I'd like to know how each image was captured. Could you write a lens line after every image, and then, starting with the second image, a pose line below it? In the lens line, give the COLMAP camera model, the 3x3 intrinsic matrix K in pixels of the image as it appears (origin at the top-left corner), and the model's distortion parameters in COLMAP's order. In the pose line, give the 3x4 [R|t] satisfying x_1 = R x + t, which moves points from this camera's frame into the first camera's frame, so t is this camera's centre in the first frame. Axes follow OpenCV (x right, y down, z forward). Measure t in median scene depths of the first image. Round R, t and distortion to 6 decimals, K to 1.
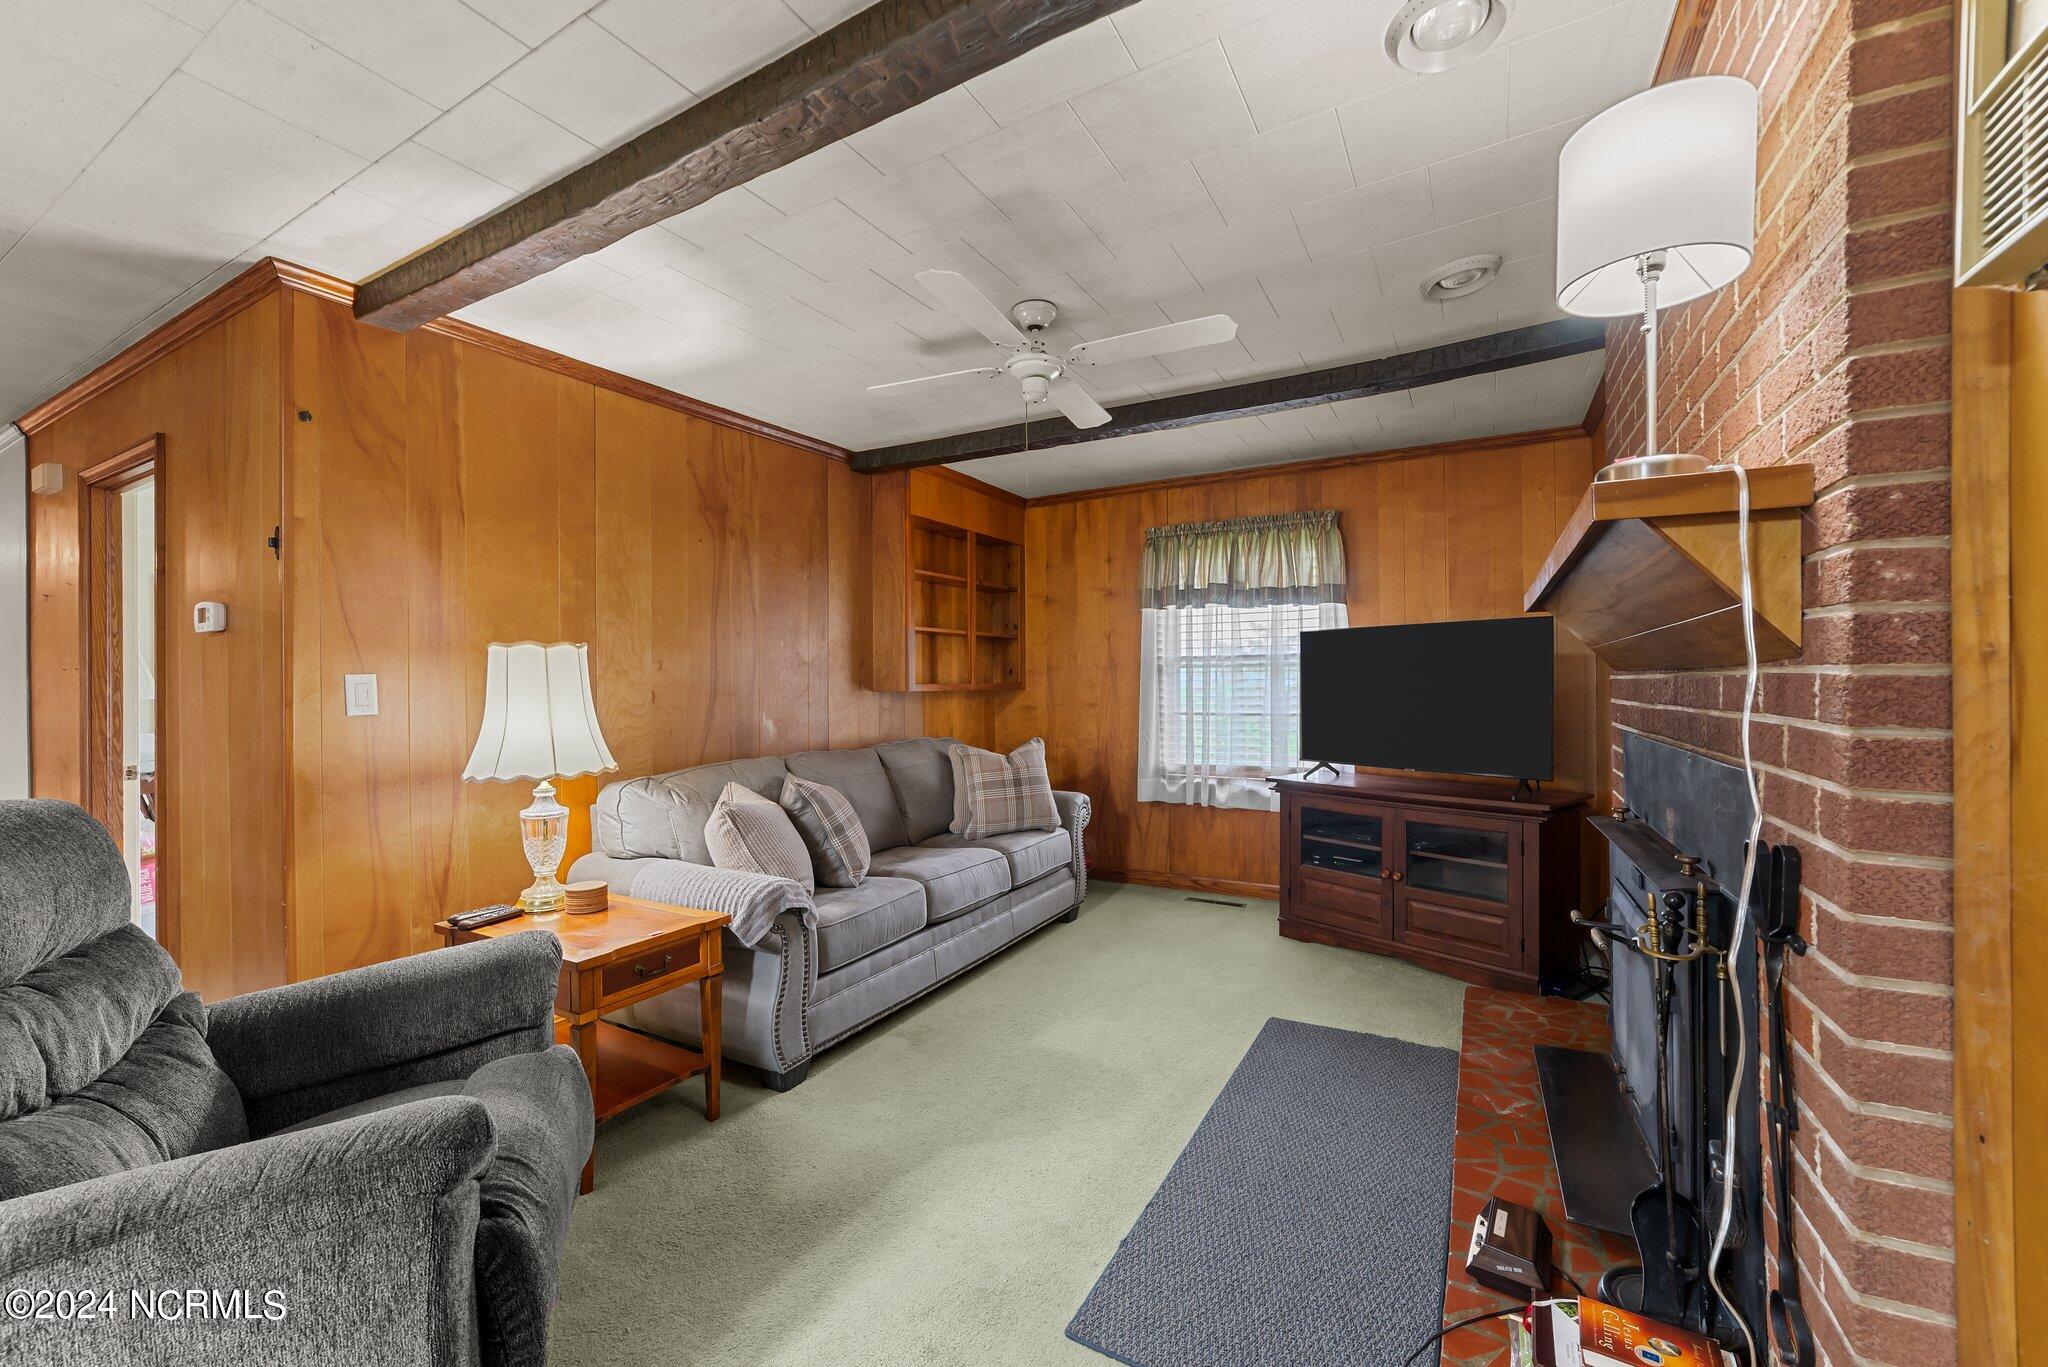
lens RADIAL K [[805.9, 0, 1006.4], [0, 805.9, 682.2], [0, 0, 1]] dist [-0.029201, 0.000056]
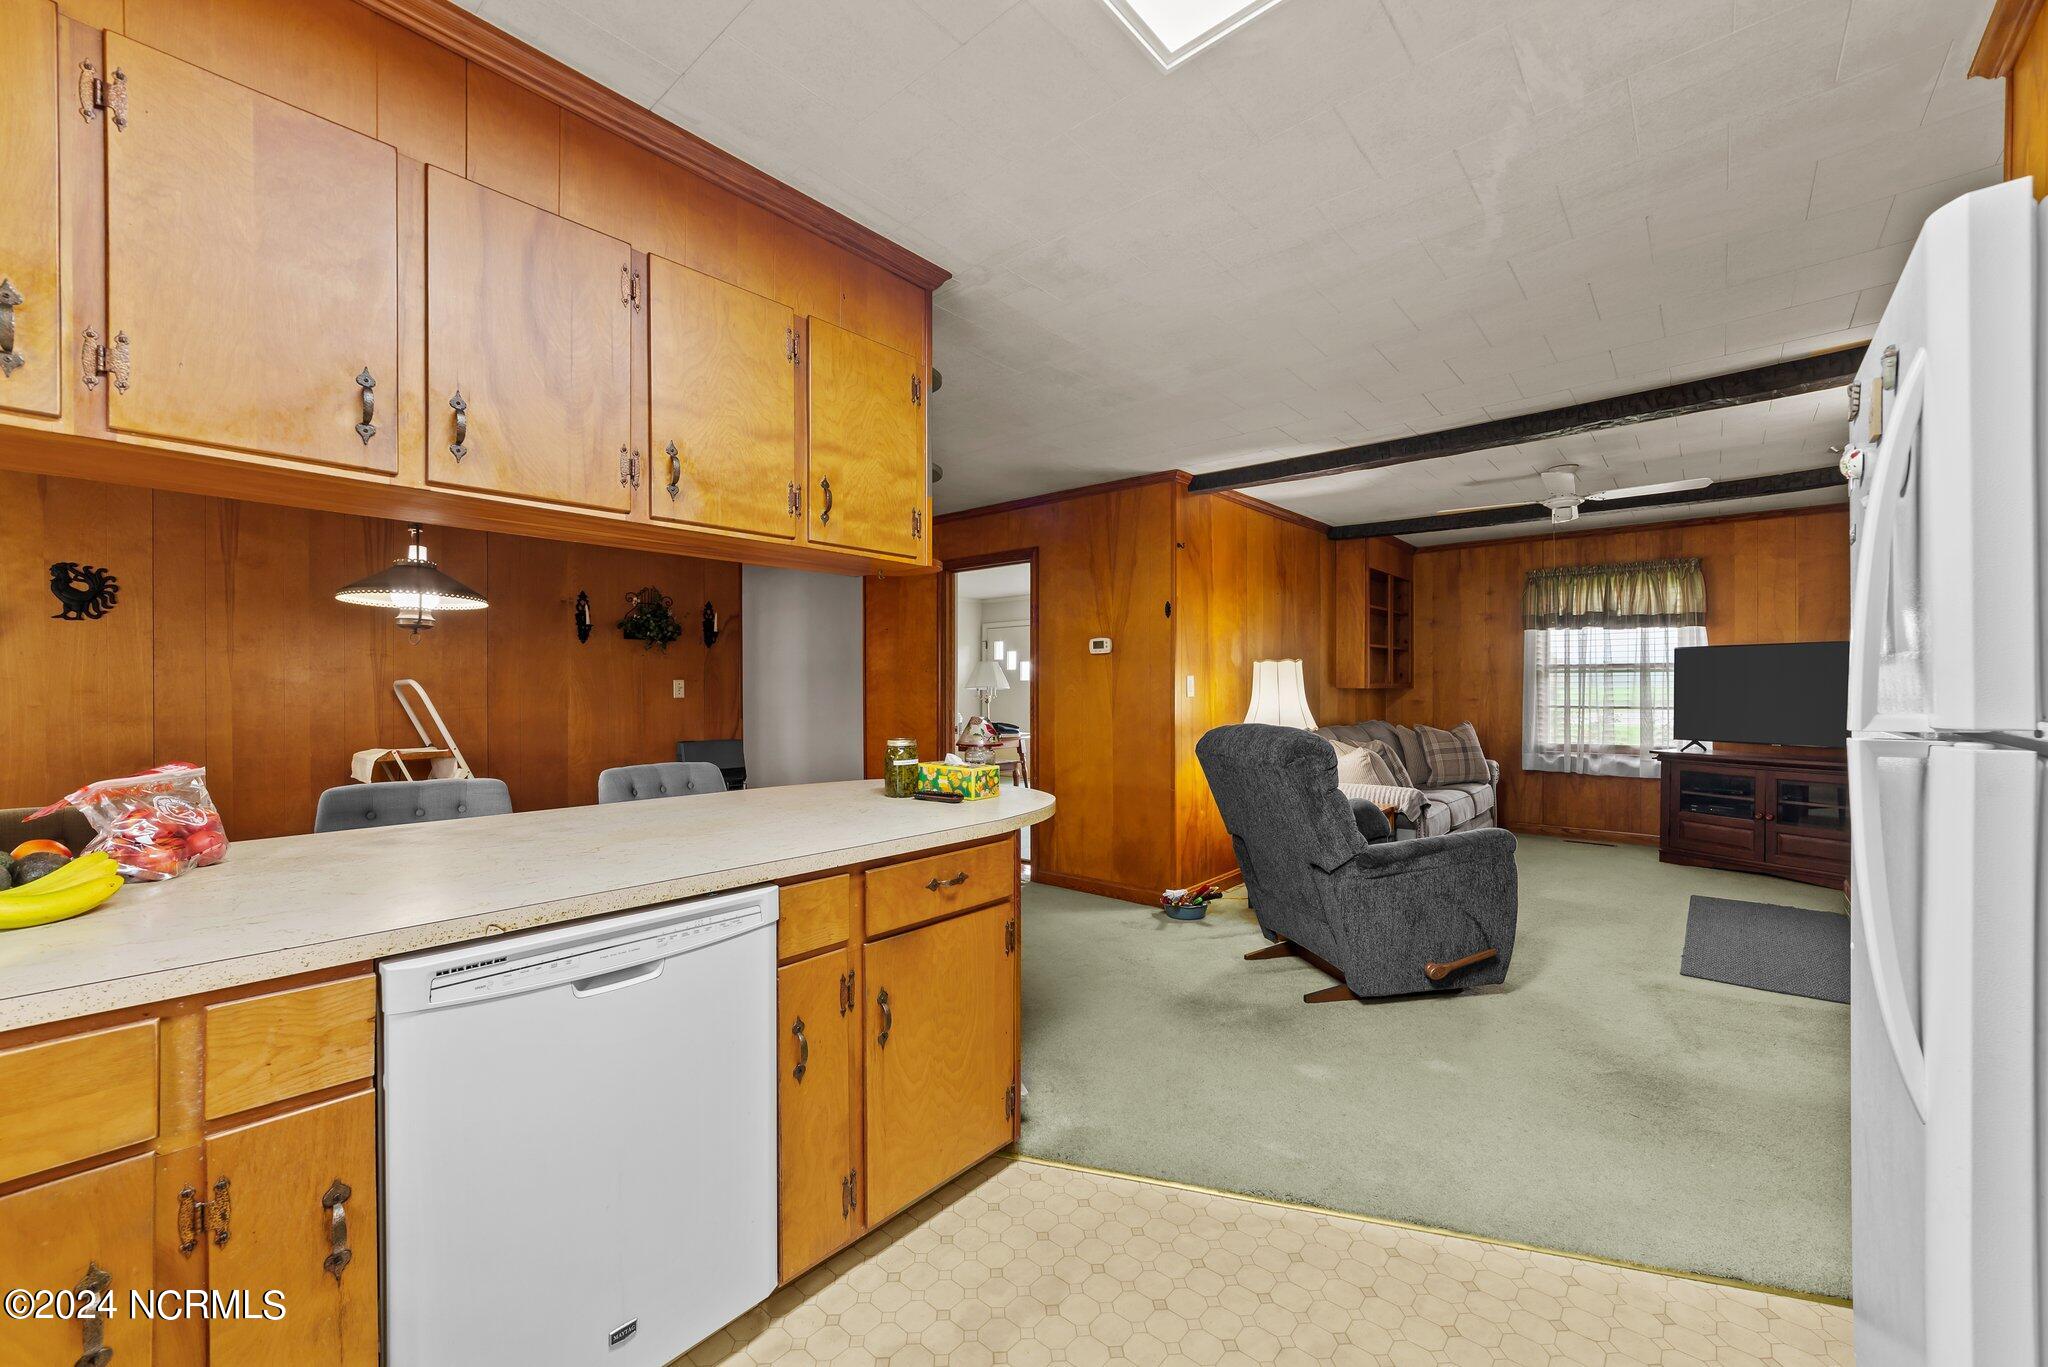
lens RADIAL K [[796.6, 0, 1024.0], [0, 796.6, 683.5], [0, 0, 1]] dist [-0.003466, -0.000009]
pose [[0.983174, 0.005855, -0.182576, -0.460702], [-0.005695, 0.999983, 0.001401, 0.003985], [0.182581, -0.000338, 0.983191, -0.530038]]
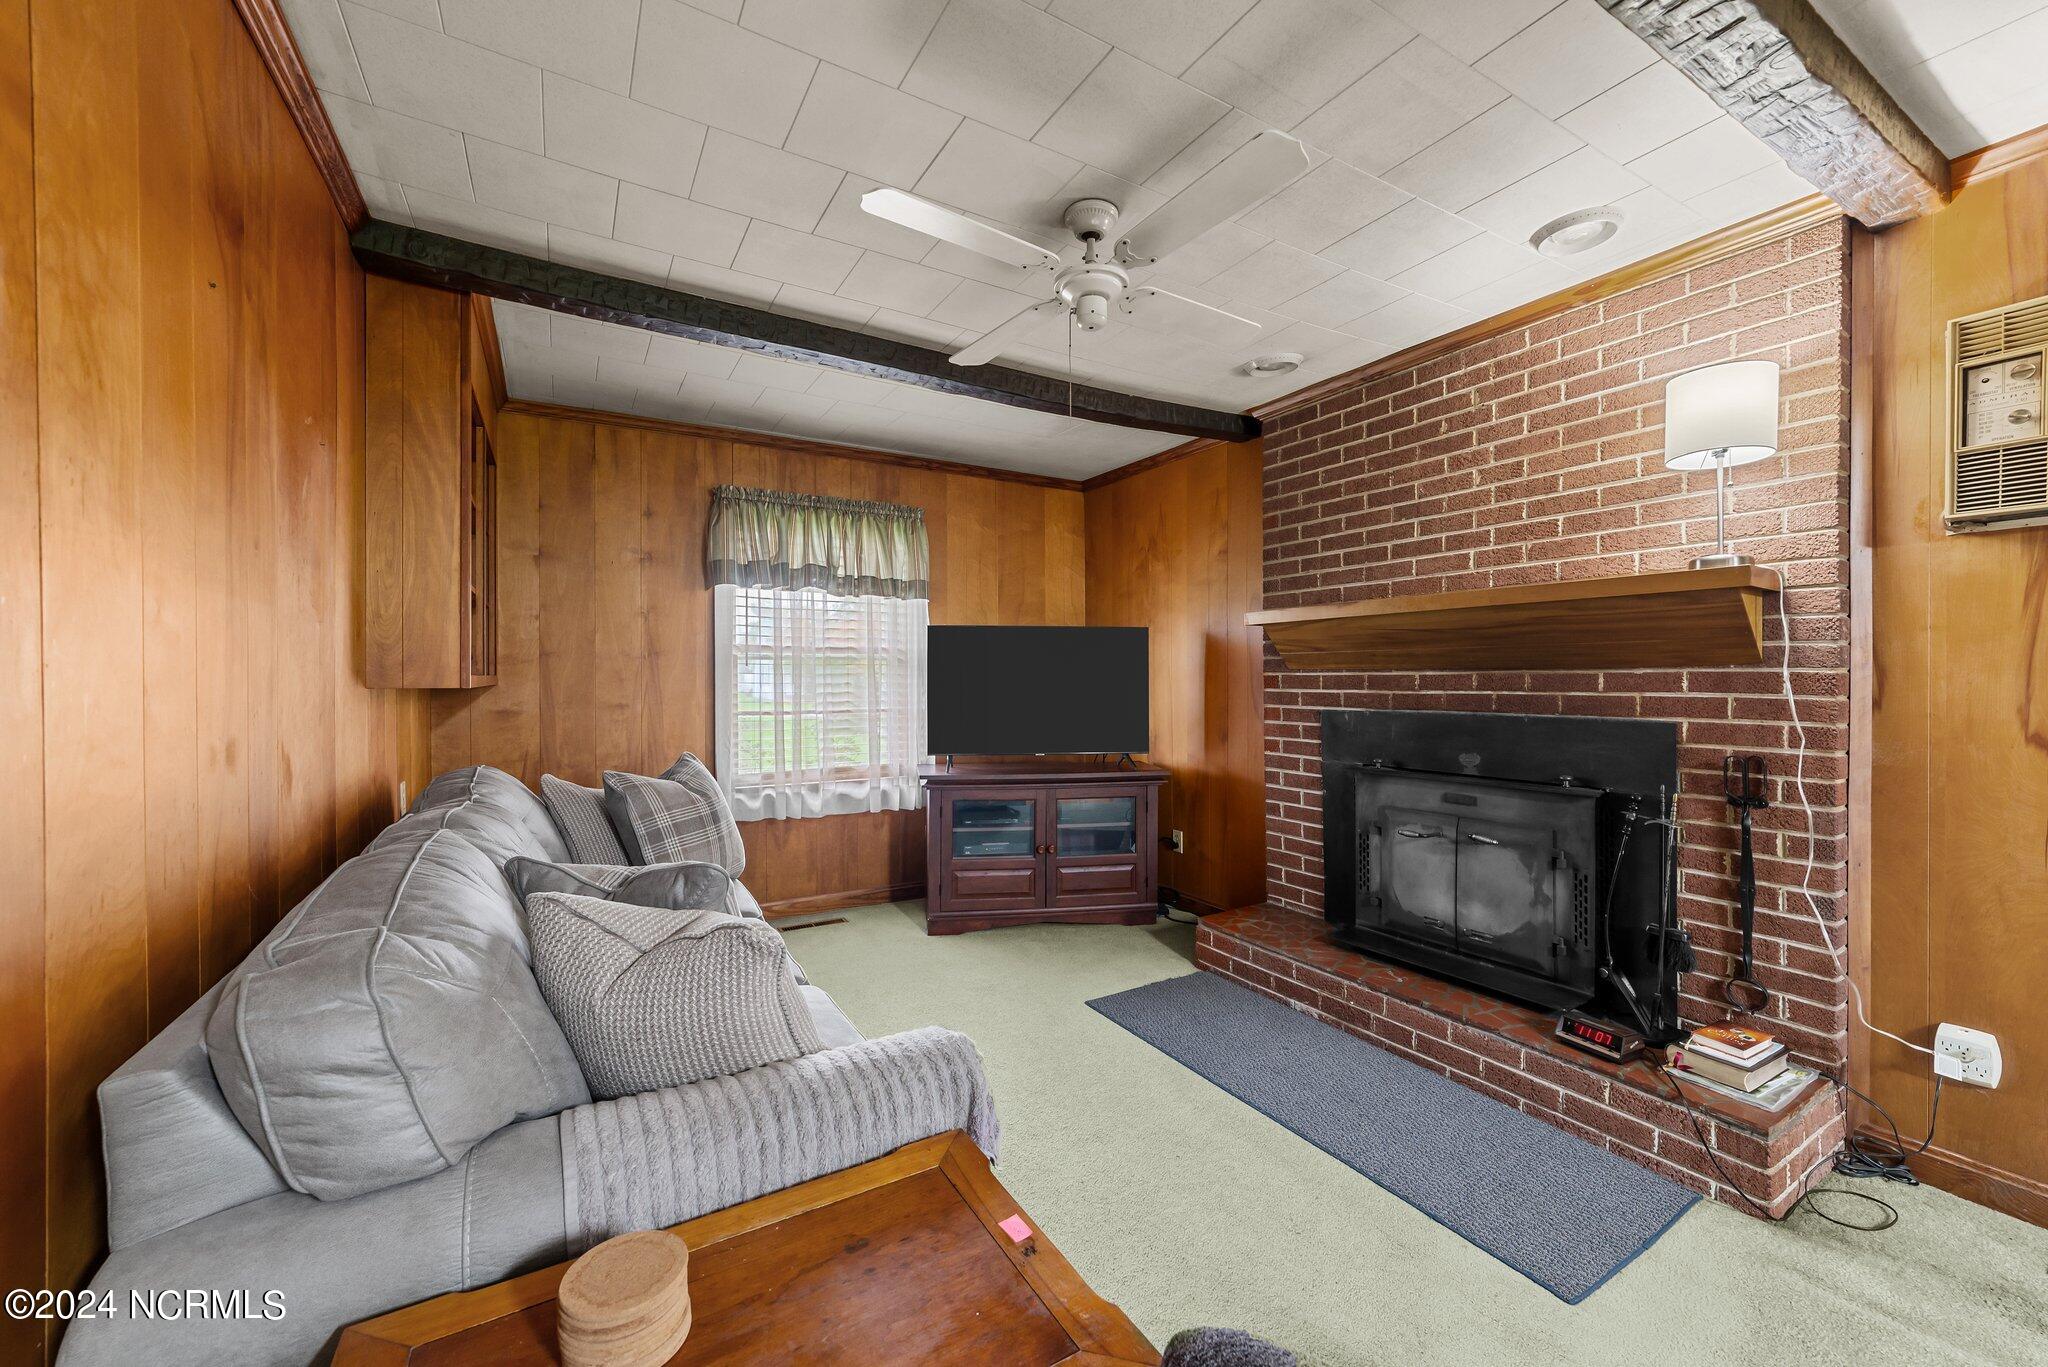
lens RADIAL K [[796.6, 0, 1024.0], [0, 796.6, 683.5], [0, 0, 1]] dist [-0.003466, -0.000009]
pose [[0.494187, 0.001775, 0.869354, -0.402812], [-0.004336, 0.999991, 0.000423, 0.006438], [-0.869345, -0.003978, 0.494190, 0.377329]]
